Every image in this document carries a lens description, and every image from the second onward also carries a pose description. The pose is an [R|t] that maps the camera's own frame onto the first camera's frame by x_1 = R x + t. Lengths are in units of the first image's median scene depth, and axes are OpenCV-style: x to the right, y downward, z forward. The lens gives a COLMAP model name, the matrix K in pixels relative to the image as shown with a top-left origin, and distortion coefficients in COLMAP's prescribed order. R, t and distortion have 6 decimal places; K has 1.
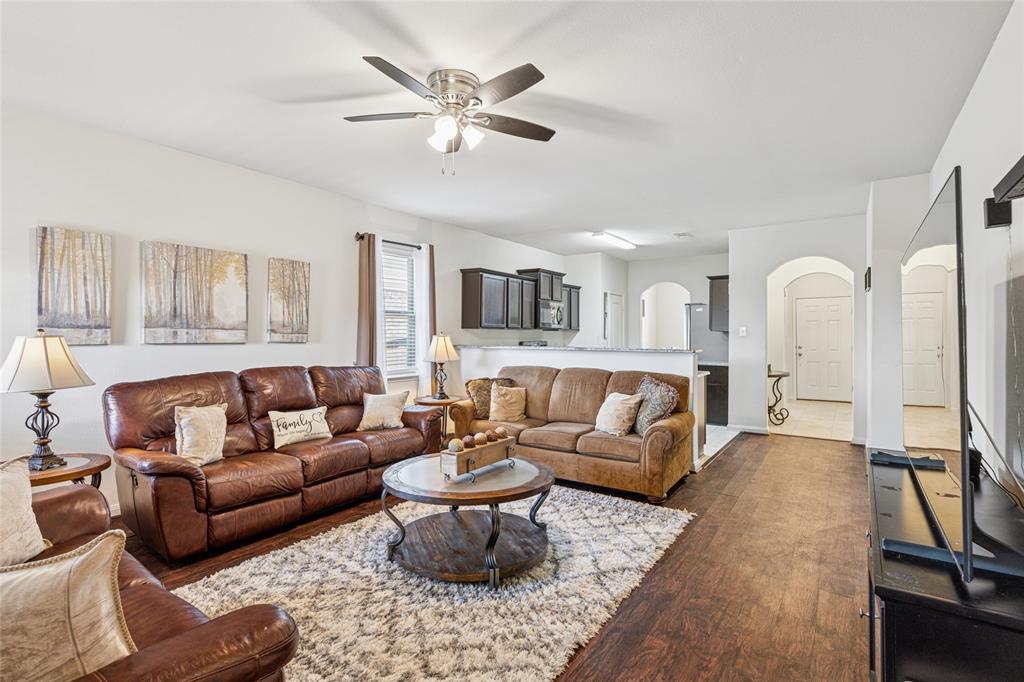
lens RADIAL K [[490.1, 0, 498.7], [0, 490.1, 328.9], [0, 0, 1]] dist [-0.002972, -0.000336]
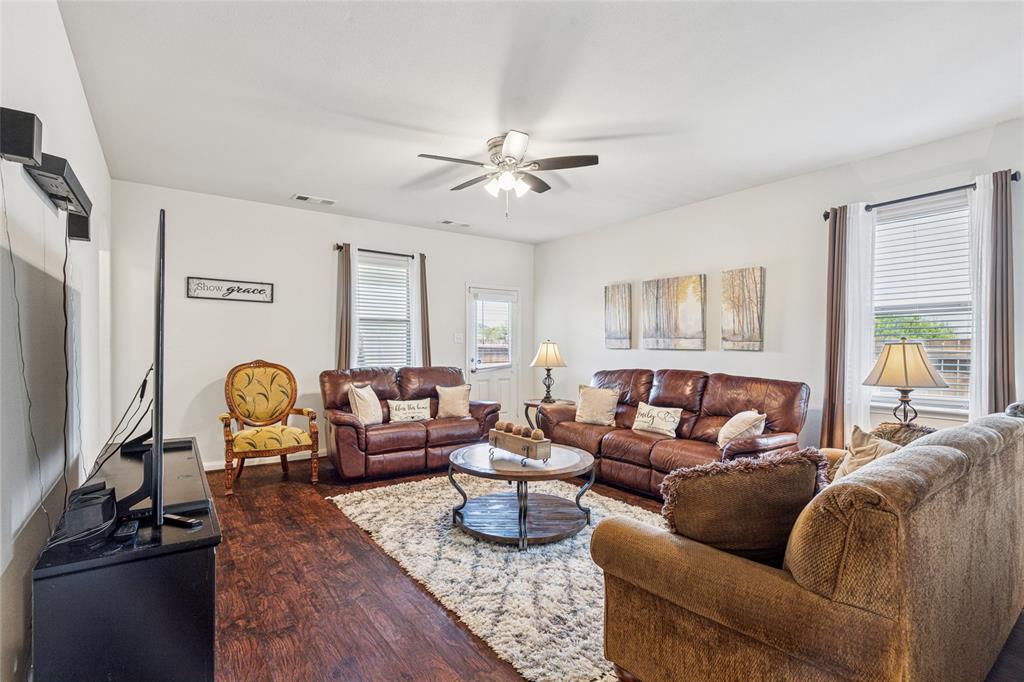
lens RADIAL K [[491.6, 0, 512.0], [0, 491.6, 341.0], [0, 0, 1]] dist [0.001639, 0.000280]
pose [[-0.318847, -0.009323, -0.947760, 0.771125], [0.008235, 0.999887, -0.012606, 0.019569], [0.947770, -0.011824, -0.318734, 0.974378]]
